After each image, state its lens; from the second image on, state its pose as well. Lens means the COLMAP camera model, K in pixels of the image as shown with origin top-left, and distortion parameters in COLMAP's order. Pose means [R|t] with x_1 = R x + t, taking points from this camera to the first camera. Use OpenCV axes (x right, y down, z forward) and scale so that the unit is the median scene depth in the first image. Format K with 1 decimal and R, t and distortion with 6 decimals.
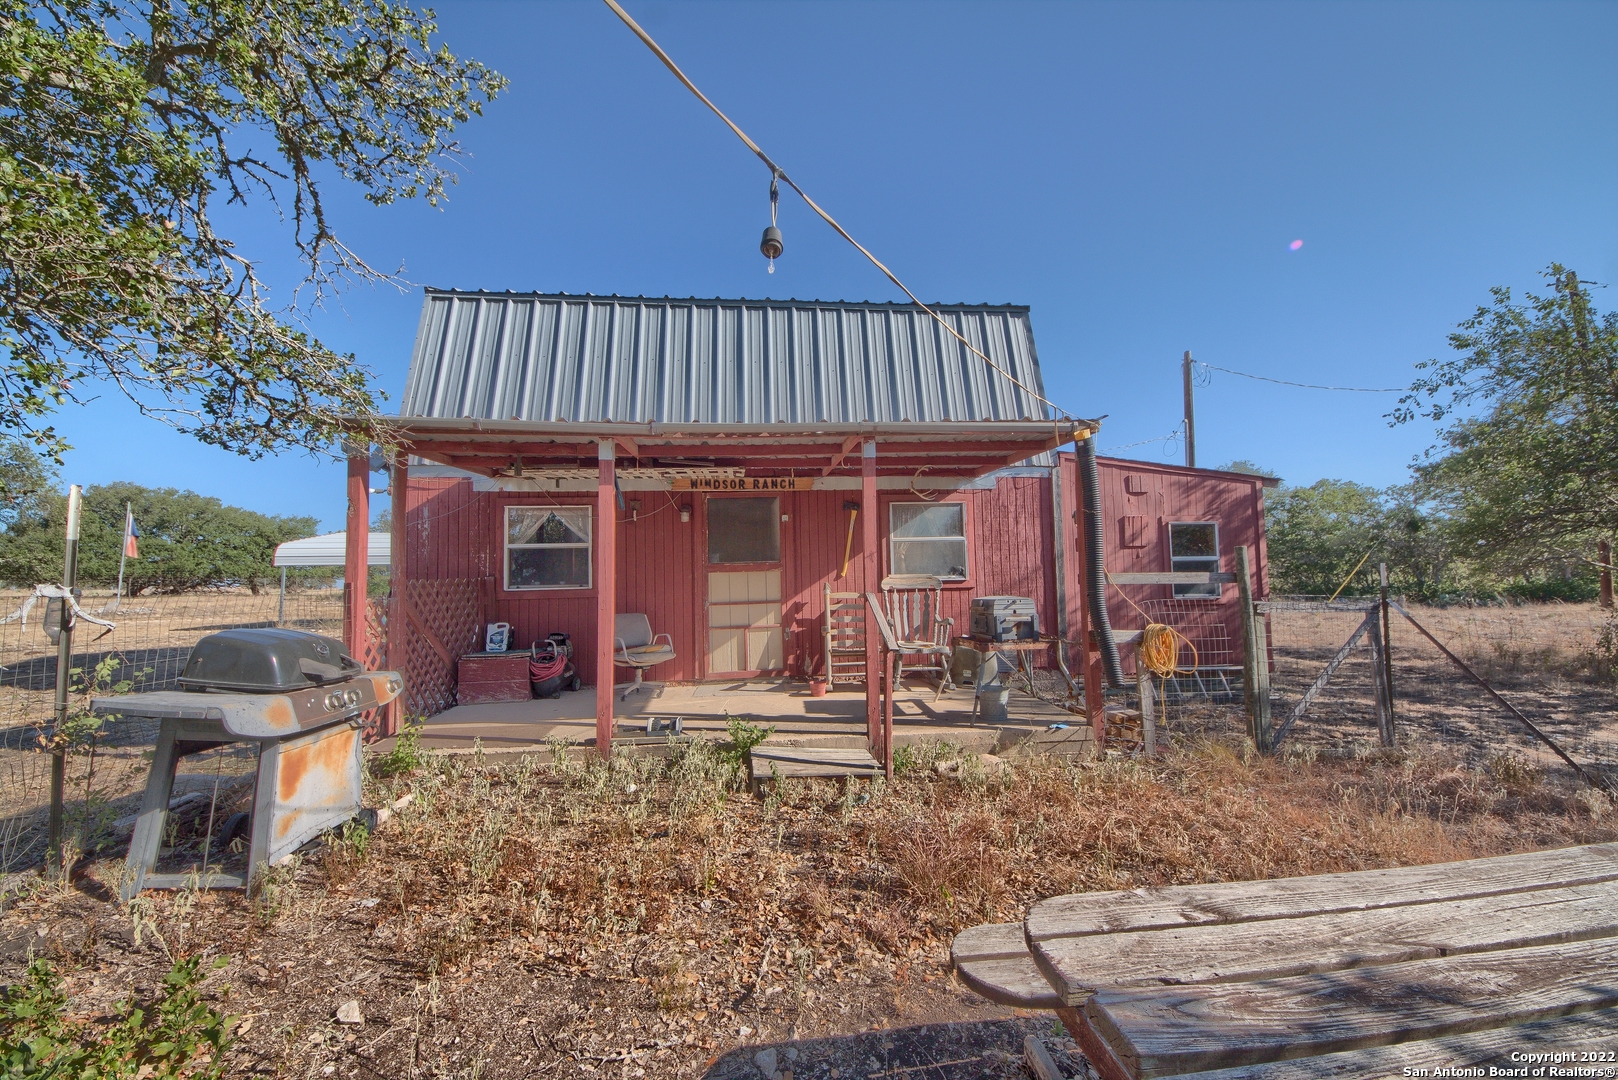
lens RADIAL K [[603.5, 0, 802.7], [0, 603.5, 553.7], [0, 0, 1]] dist [0.040255, -0.028171]
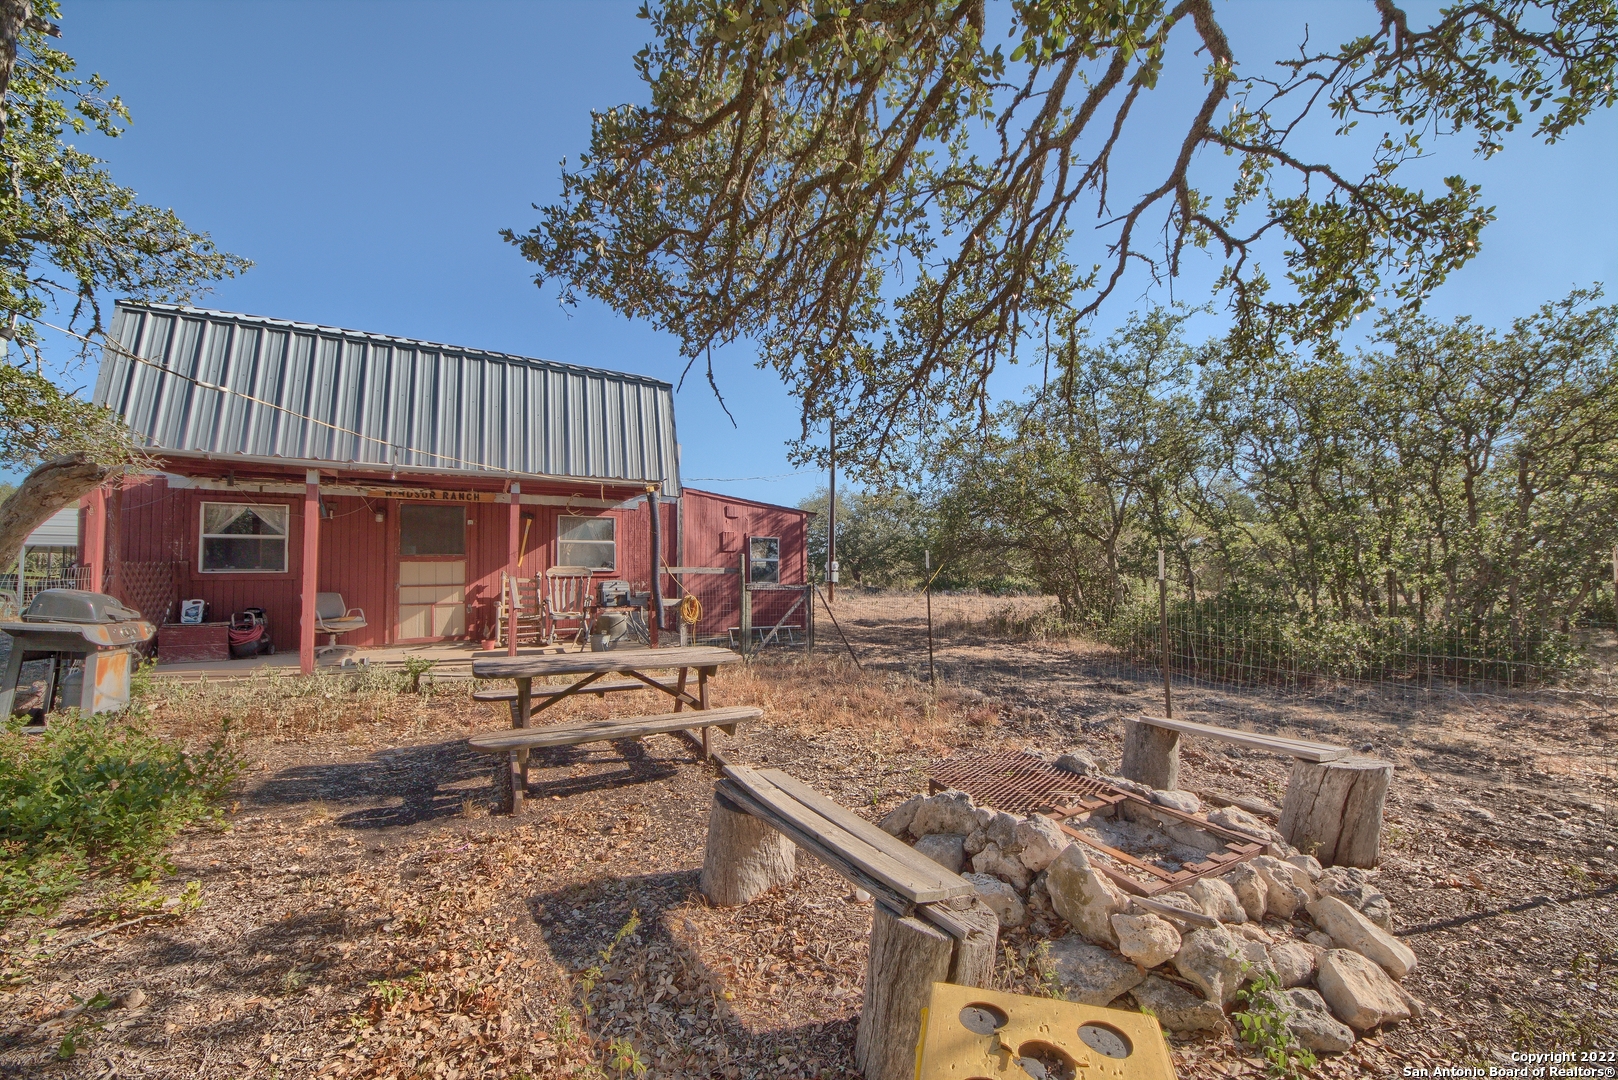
lens RADIAL K [[603.5, 0, 802.7], [0, 603.5, 553.7], [0, 0, 1]] dist [0.040255, -0.028171]
pose [[0.920885, 0.028042, 0.388825, 0.131259], [-0.030955, 0.999520, 0.001229, -0.014842], [-0.388604, -0.013168, 0.921311, -0.552044]]
